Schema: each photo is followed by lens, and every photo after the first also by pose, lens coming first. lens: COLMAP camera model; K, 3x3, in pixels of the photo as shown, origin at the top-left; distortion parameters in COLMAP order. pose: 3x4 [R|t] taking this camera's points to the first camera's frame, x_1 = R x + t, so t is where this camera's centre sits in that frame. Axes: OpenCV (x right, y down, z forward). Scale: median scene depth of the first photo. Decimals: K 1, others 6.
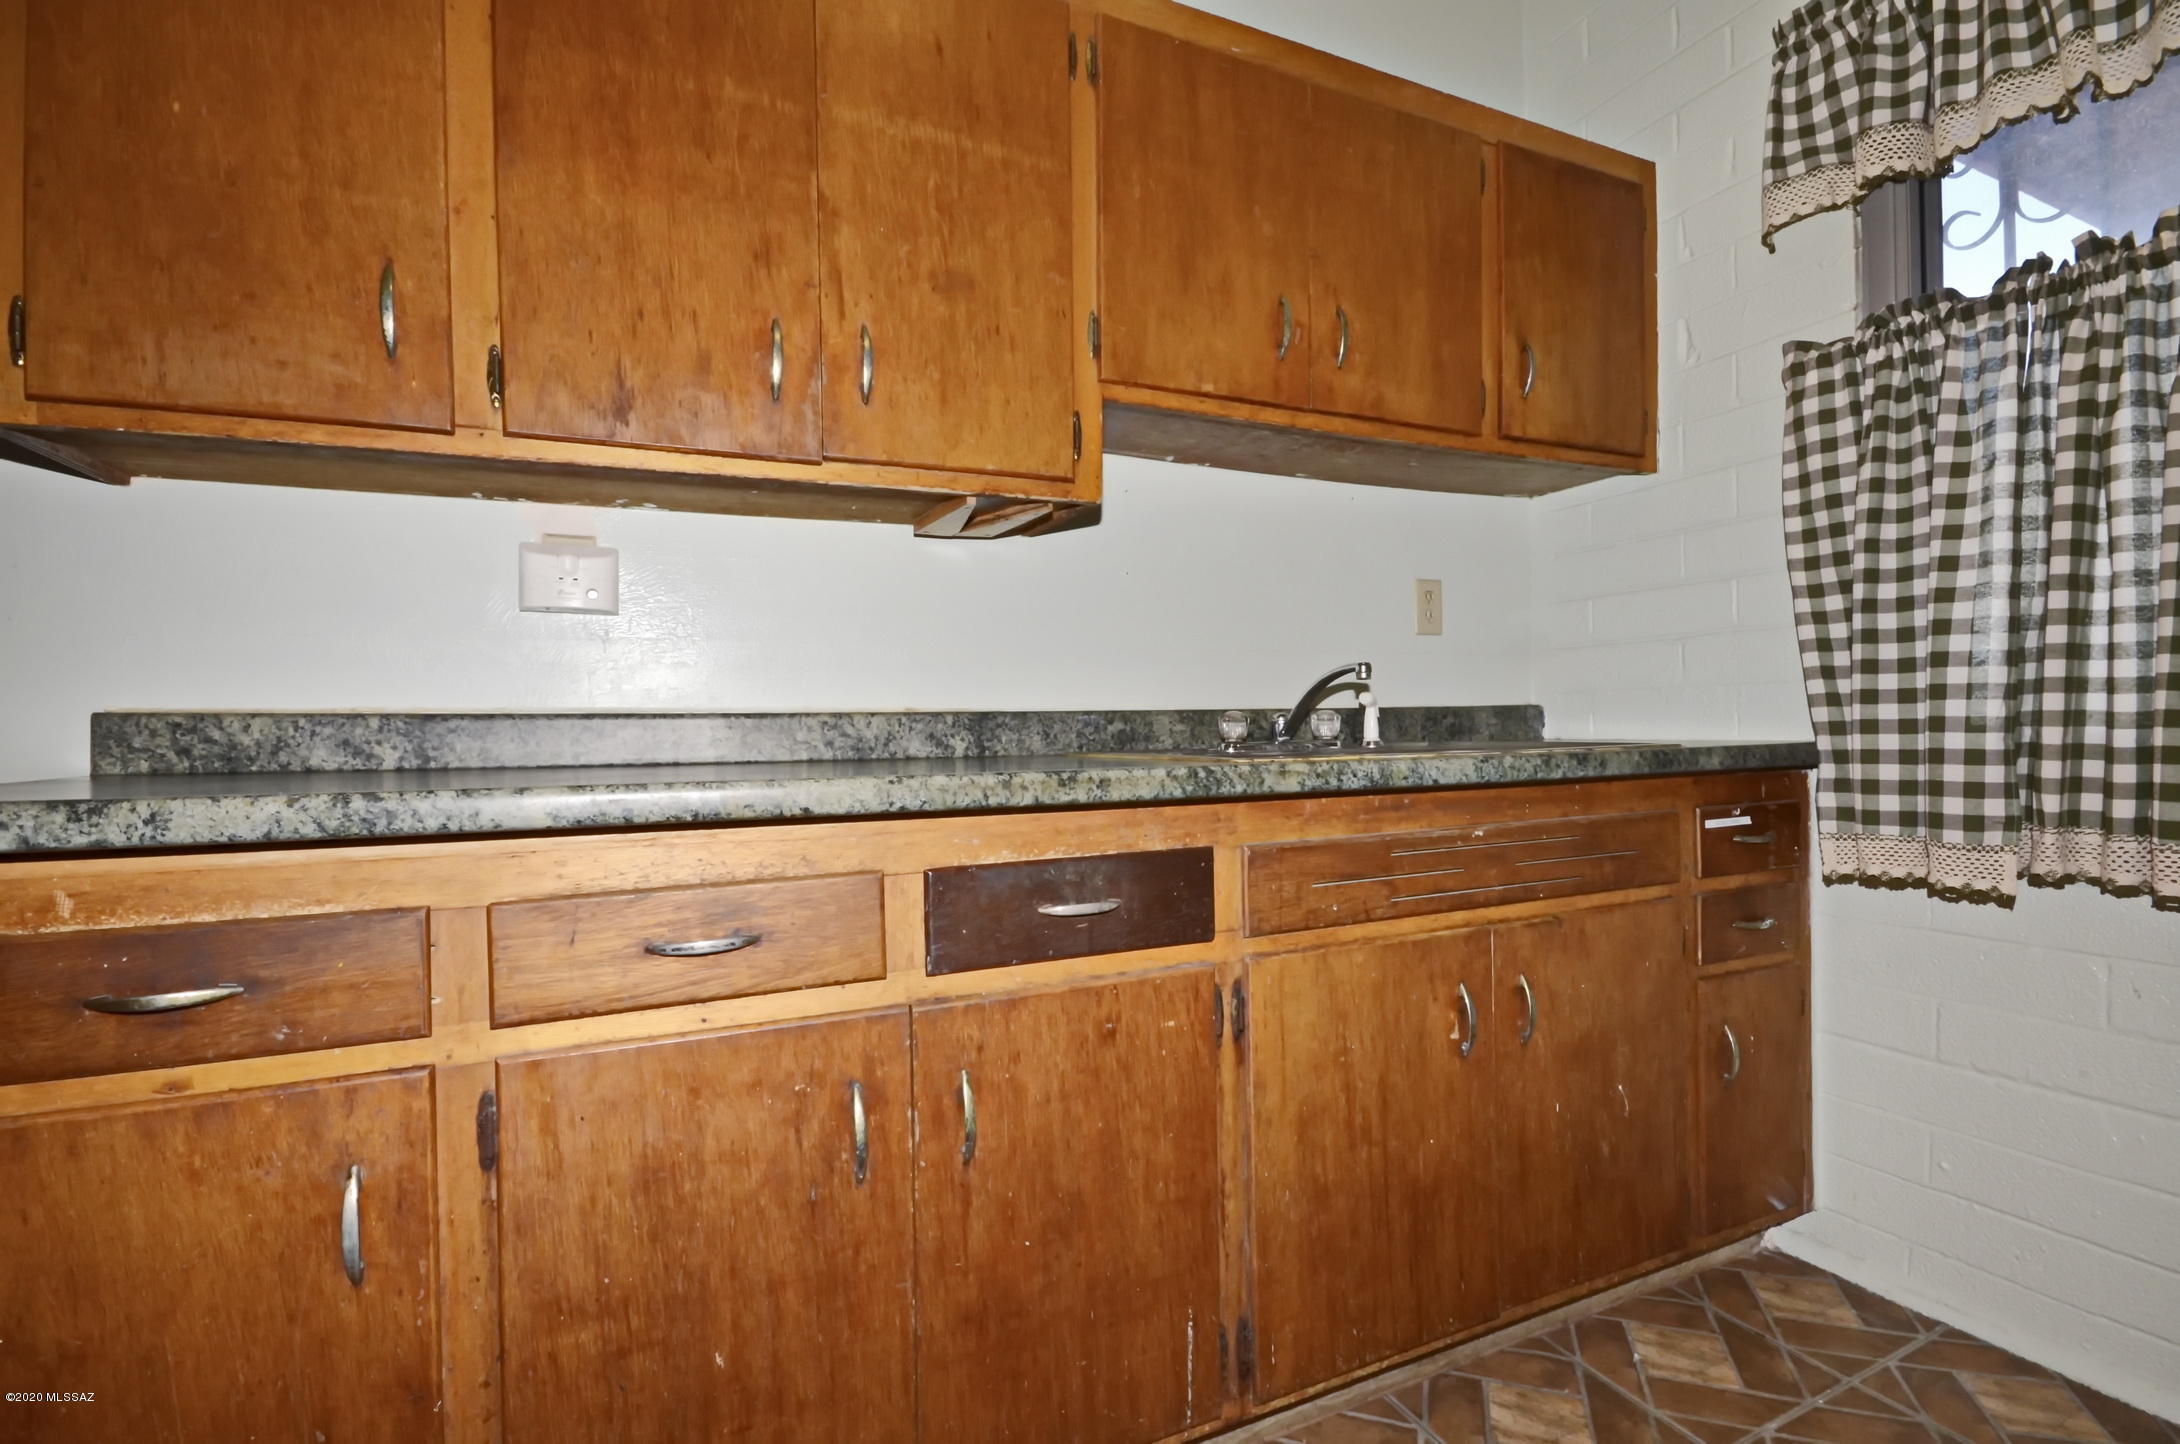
lens RADIAL K [[972.4, 0, 1085.2], [0, 972.4, 736.4], [0, 0, 1]] dist [0.009648, -0.008898]
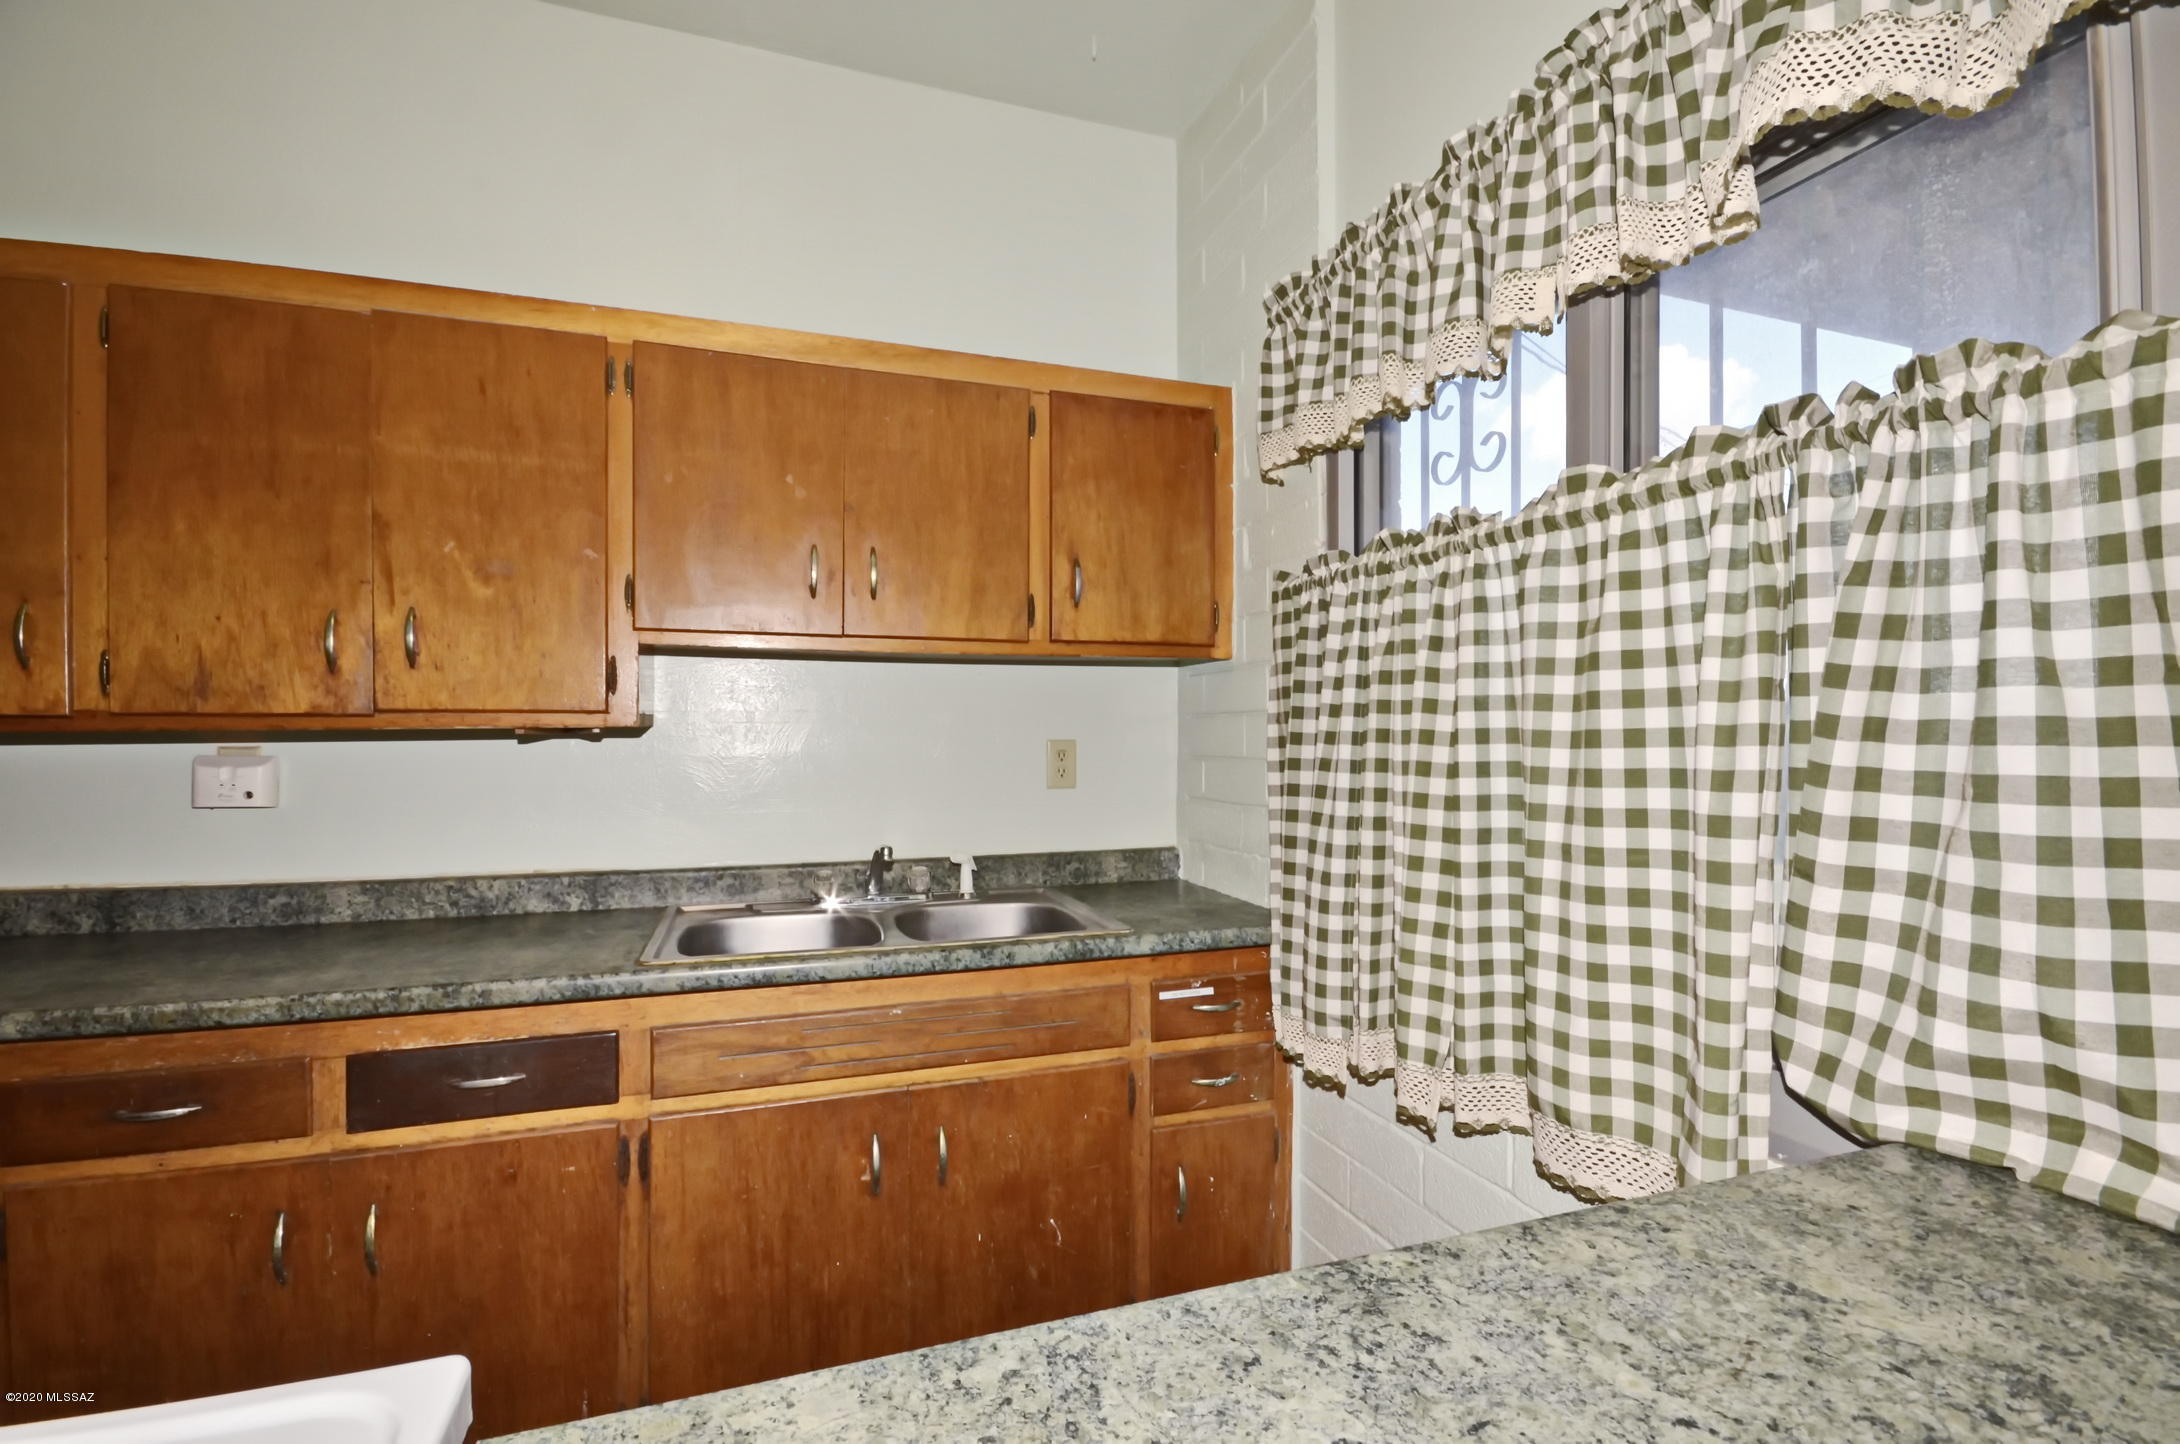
lens RADIAL K [[972.4, 0, 1085.2], [0, 972.4, 736.4], [0, 0, 1]] dist [0.009648, -0.008898]
pose [[0.995405, 0.017110, -0.094212, 0.794631], [-0.017941, 0.999807, -0.007972, -0.255591], [0.094058, 0.009626, 0.995520, -0.211739]]
